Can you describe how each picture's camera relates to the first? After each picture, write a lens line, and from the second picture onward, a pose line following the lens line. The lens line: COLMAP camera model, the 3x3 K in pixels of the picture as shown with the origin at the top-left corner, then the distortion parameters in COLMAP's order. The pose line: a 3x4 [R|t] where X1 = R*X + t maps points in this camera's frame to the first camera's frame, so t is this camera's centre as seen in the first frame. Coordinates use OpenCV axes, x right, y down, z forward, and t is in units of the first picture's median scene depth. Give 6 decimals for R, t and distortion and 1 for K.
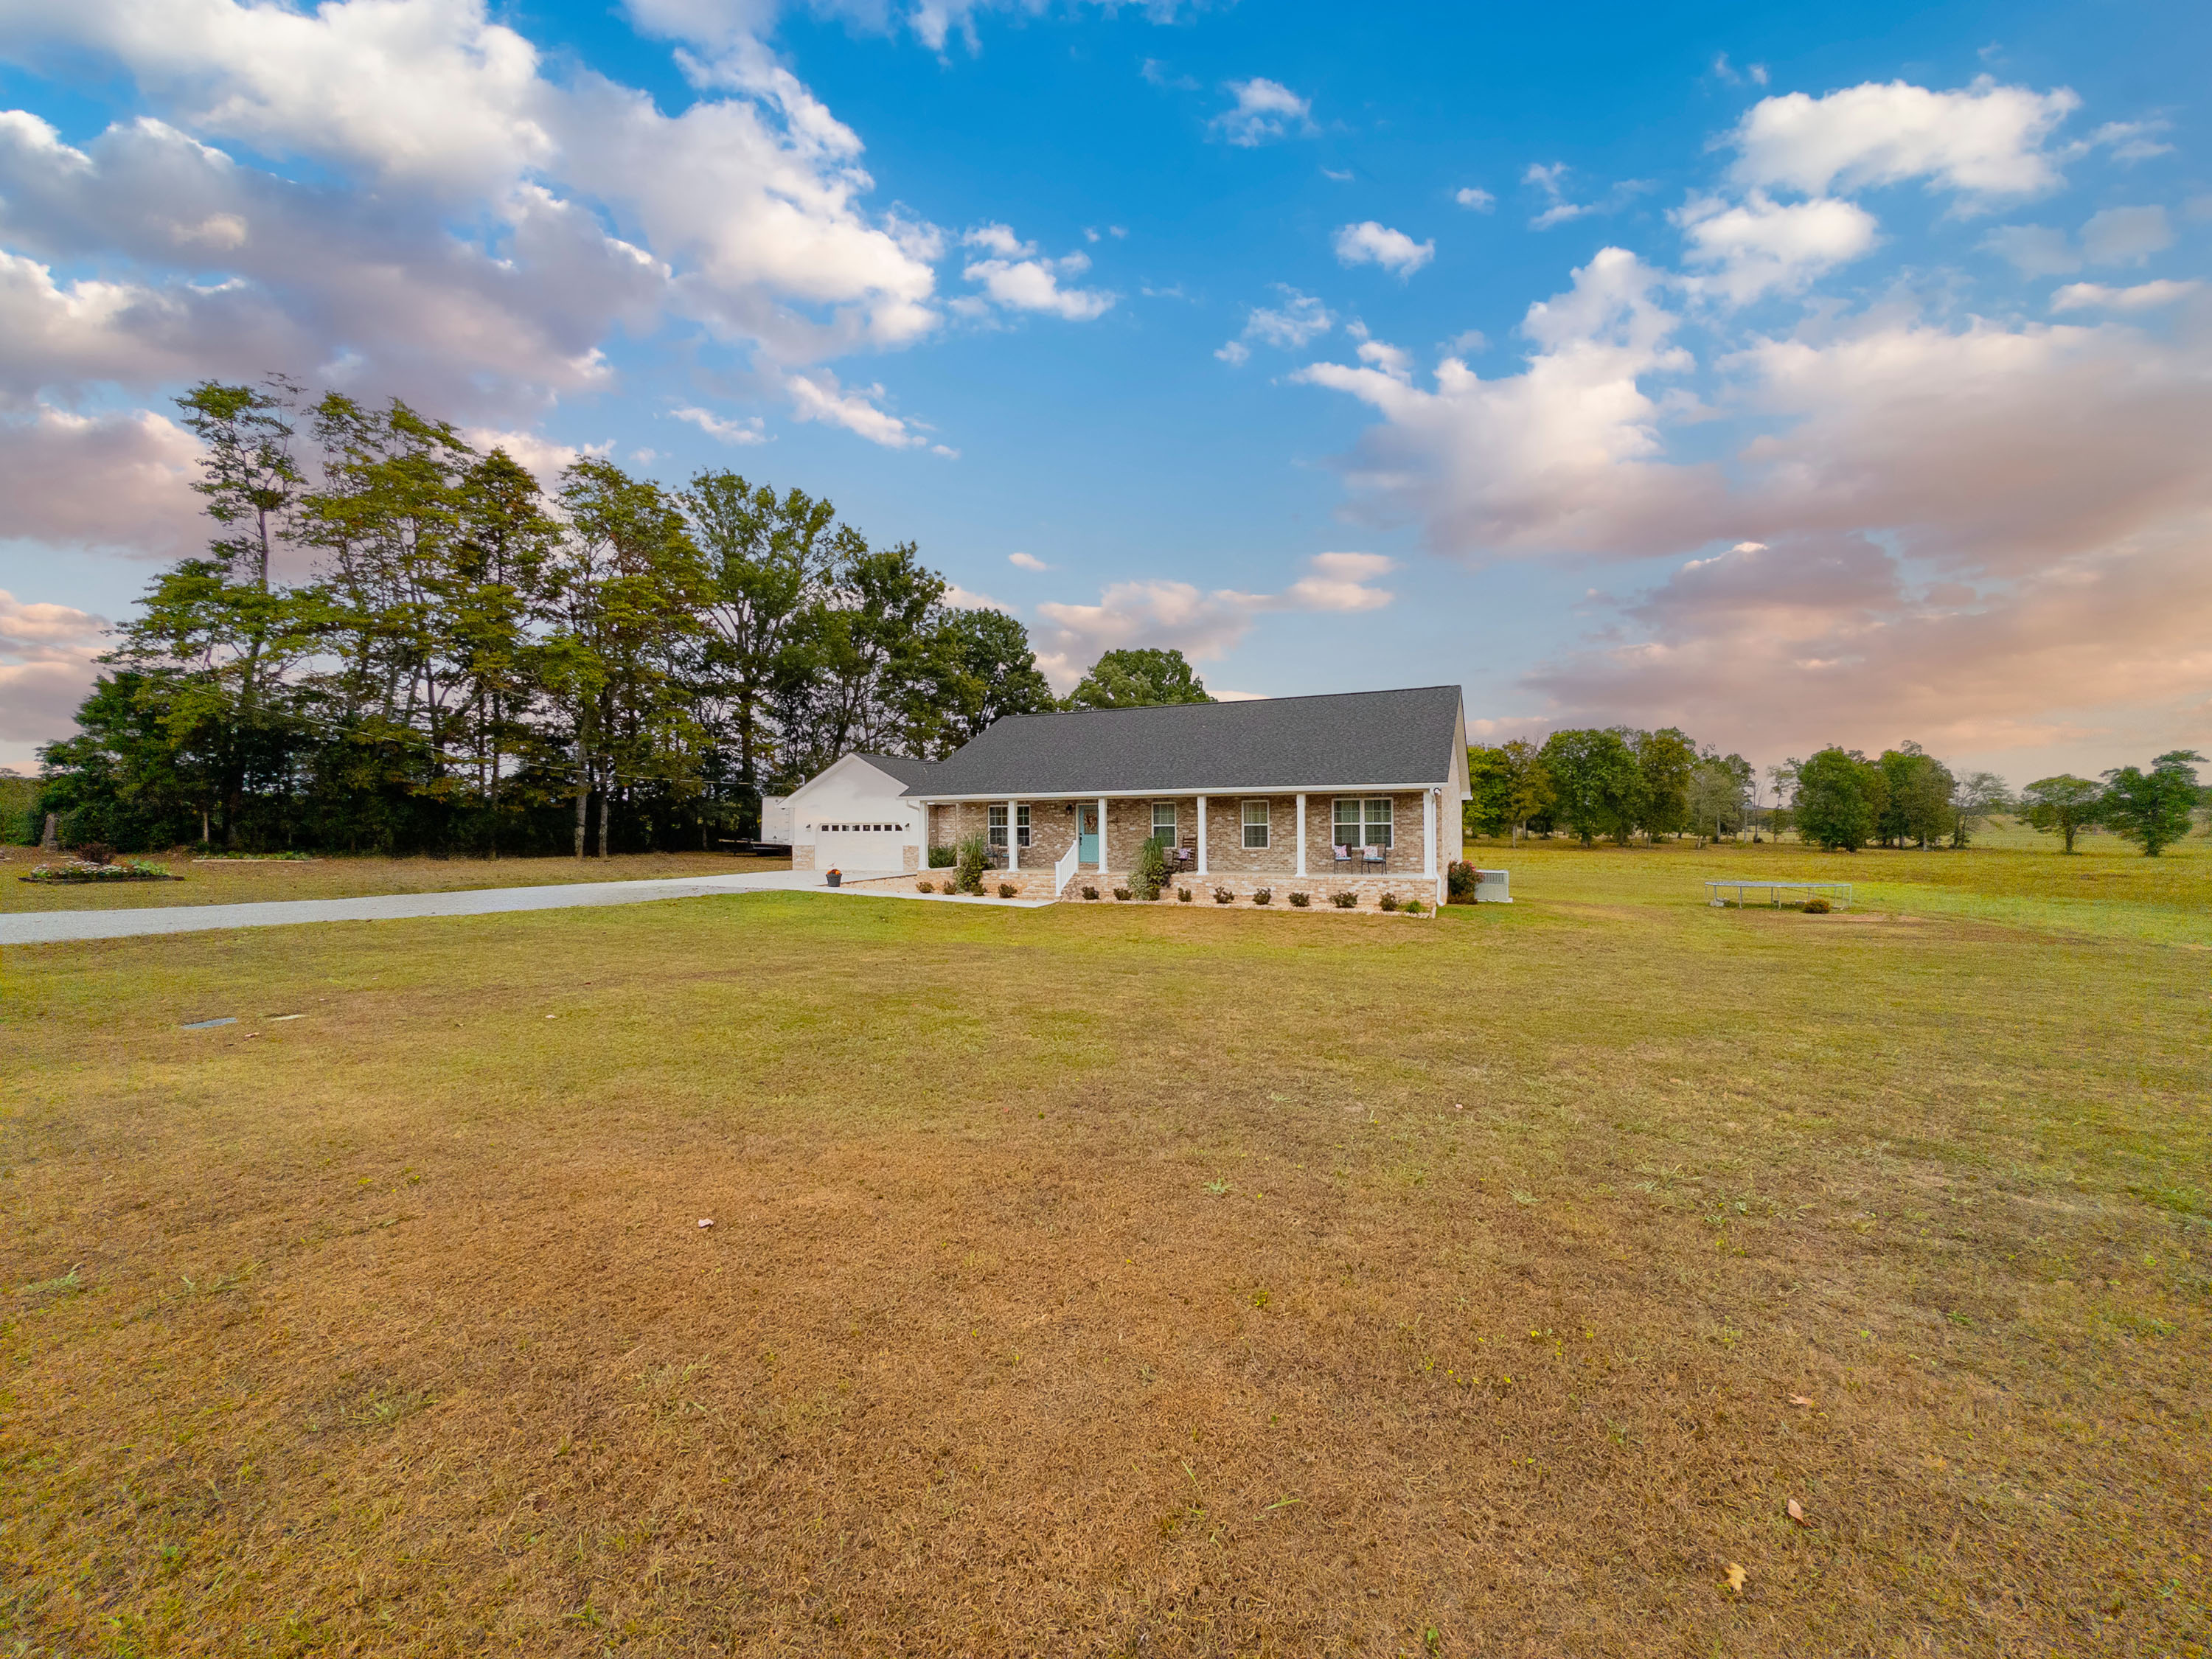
lens RADIAL K [[882.1, 0, 1092.6], [0, 882.1, 828.6], [0, 0, 1]] dist [-0.000643, 0.000162]
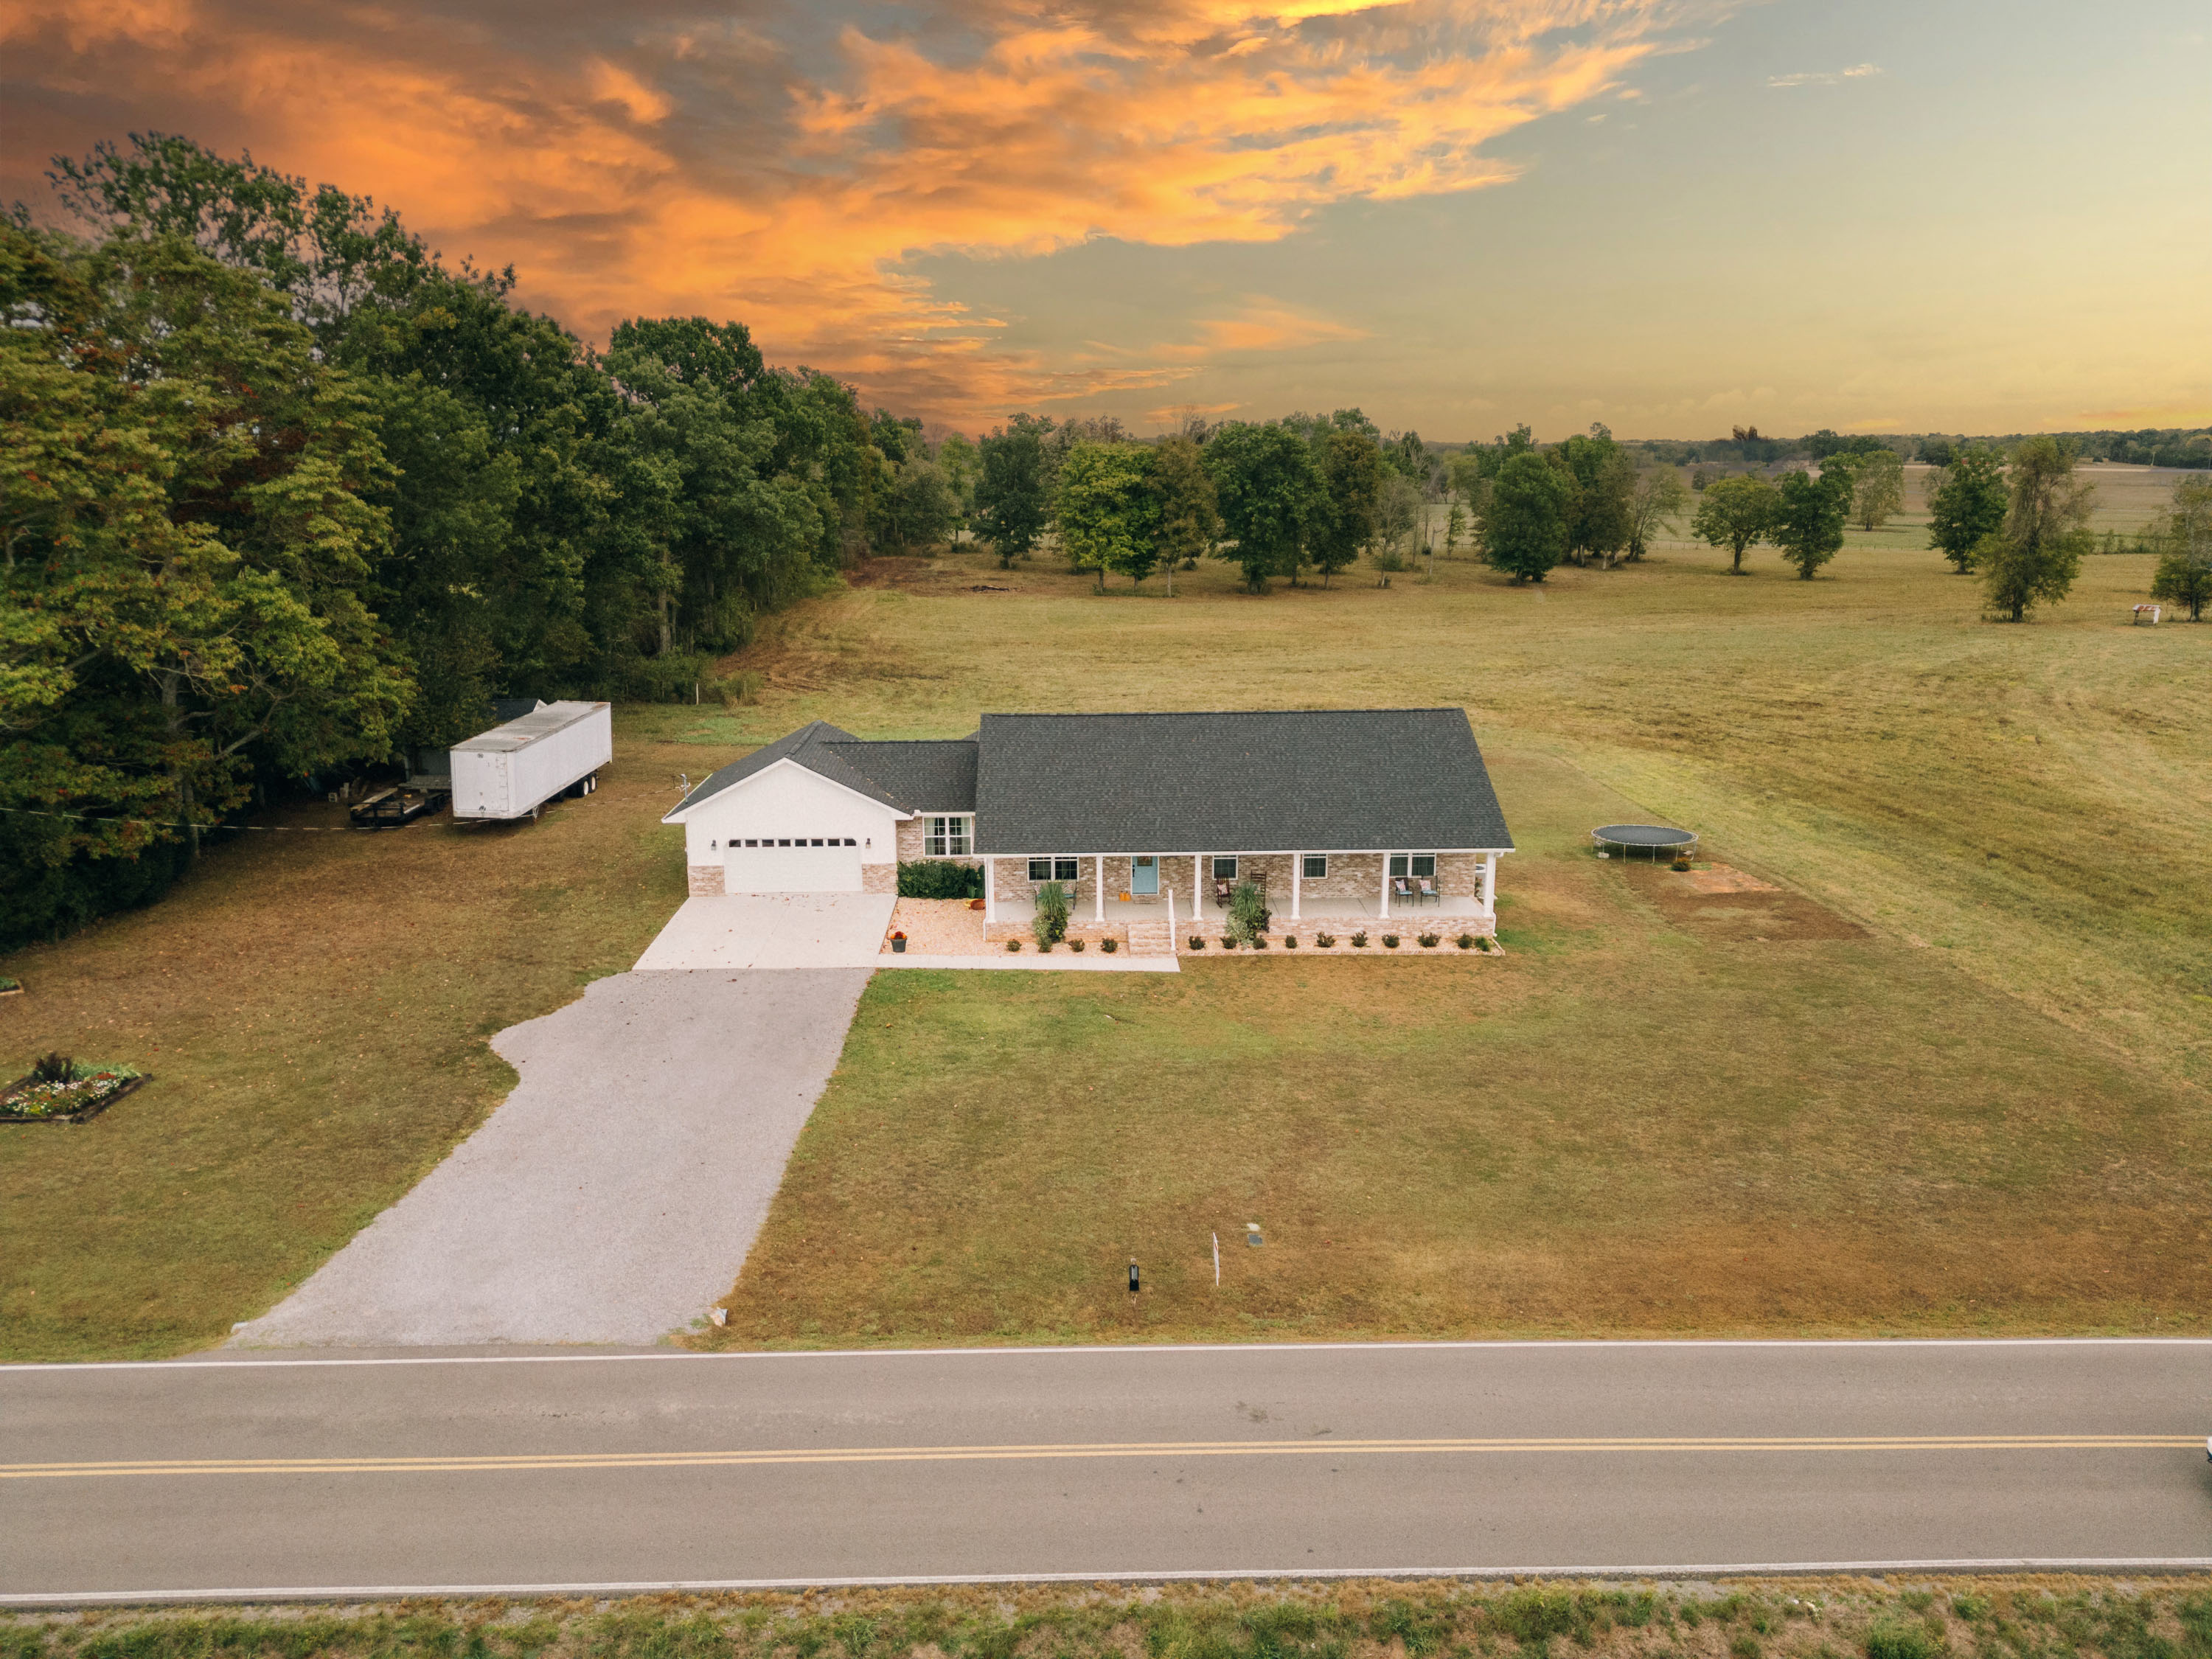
lens RADIAL K [[1561.3, 0, 1087.9], [0, 1561.3, 829.6], [0, 0, 1]] dist [0.103010, -0.125926]
pose [[0.890832, -0.102646, 0.442586, -0.644005], [0.000729, 0.974466, 0.224535, -0.331508], [-0.454333, -0.199700, 0.868160, -0.380730]]
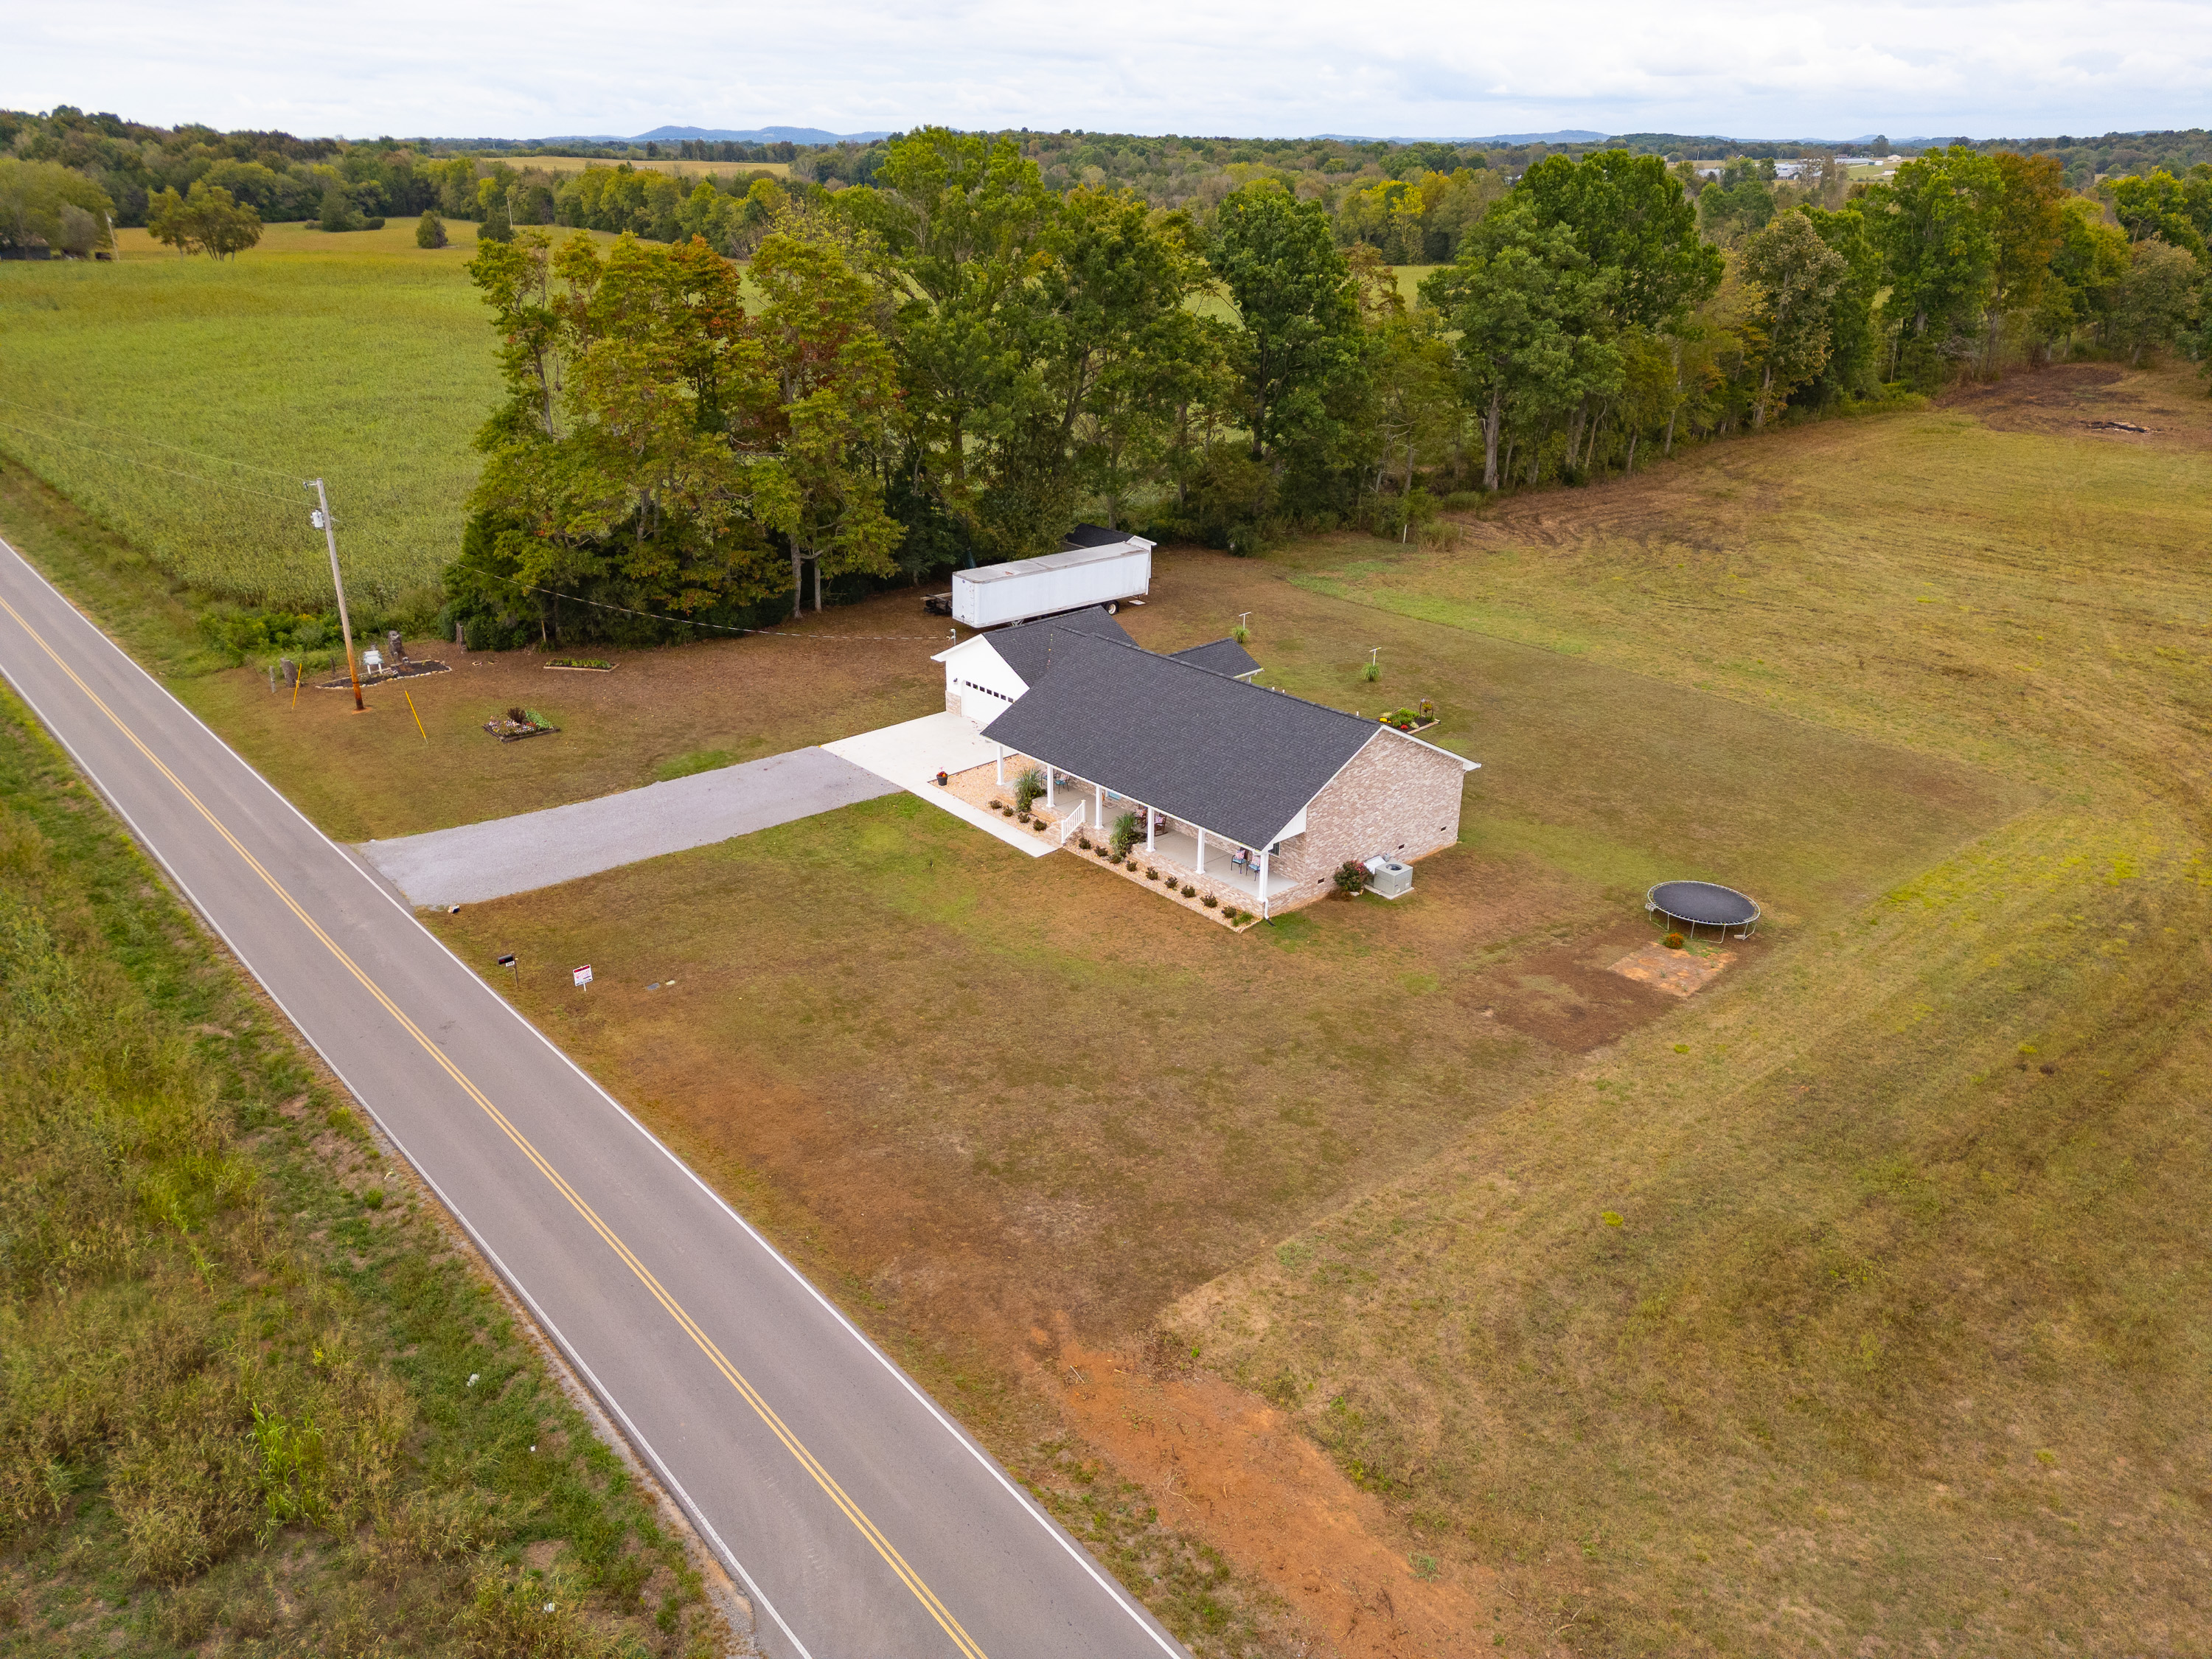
lens RADIAL K [[1548.2, 0, 1098.8], [0, 1548.2, 820.6], [0, 0, 1]] dist [0.092242, -0.112027]
pose [[0.925167, 0.162342, -0.343089, 0.593763], [-0.015708, 0.919516, 0.392738, -0.644484], [0.379234, -0.357959, 0.853257, -0.760025]]
